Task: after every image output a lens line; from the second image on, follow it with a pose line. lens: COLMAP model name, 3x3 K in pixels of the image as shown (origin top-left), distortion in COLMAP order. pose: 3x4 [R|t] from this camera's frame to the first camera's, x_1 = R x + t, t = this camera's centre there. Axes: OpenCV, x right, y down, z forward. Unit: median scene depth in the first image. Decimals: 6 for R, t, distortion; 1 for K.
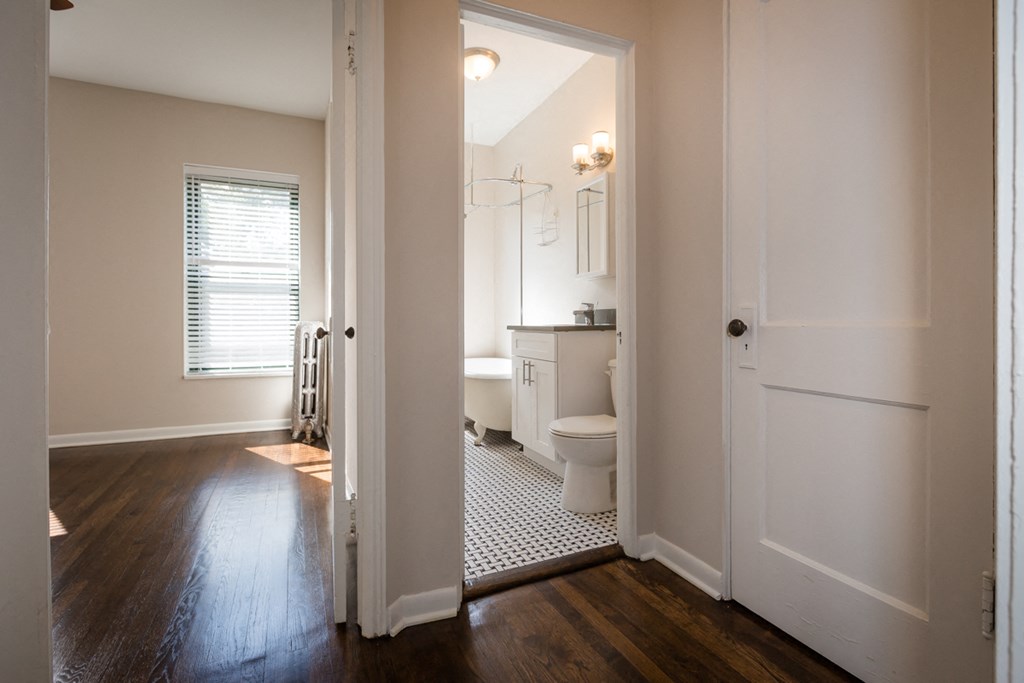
lens RADIAL K [[492.7, 0, 511.6], [0, 492.7, 322.7], [0, 0, 1]] dist [0.001642, 0.000341]
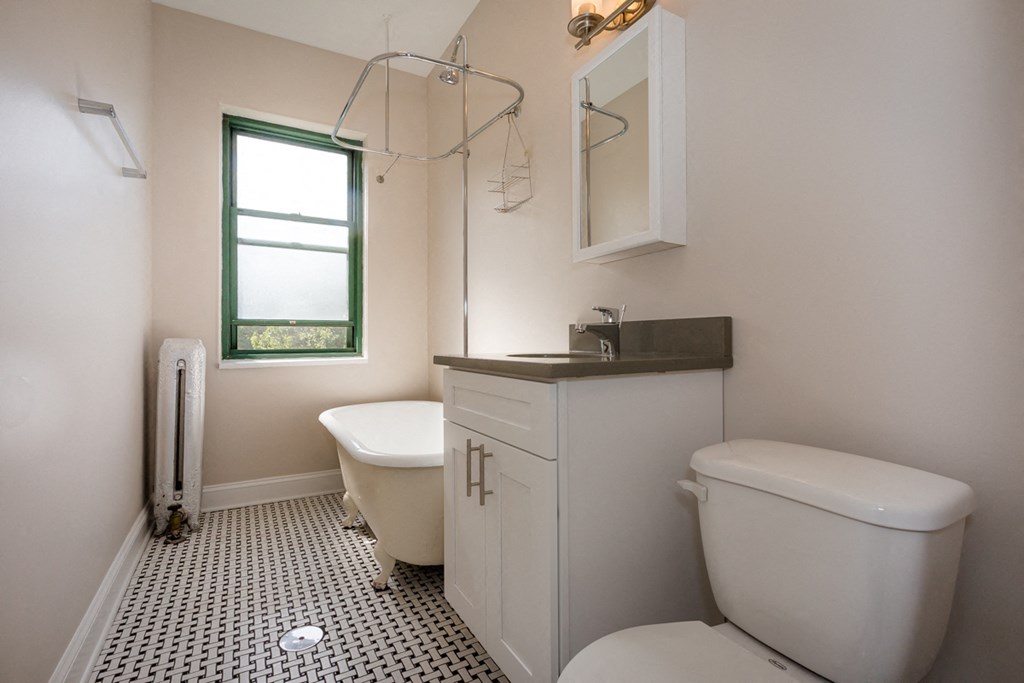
lens RADIAL K [[471.5, 0, 512.0], [0, 471.5, 341.5], [0, 0, 1]] dist [0.000541, 0.000037]
pose [[0.994052, 0.000671, 0.108906, 0.009642], [-0.000257, 0.999993, -0.003813, -0.004007], [-0.108907, 0.003762, 0.994045, 0.316317]]
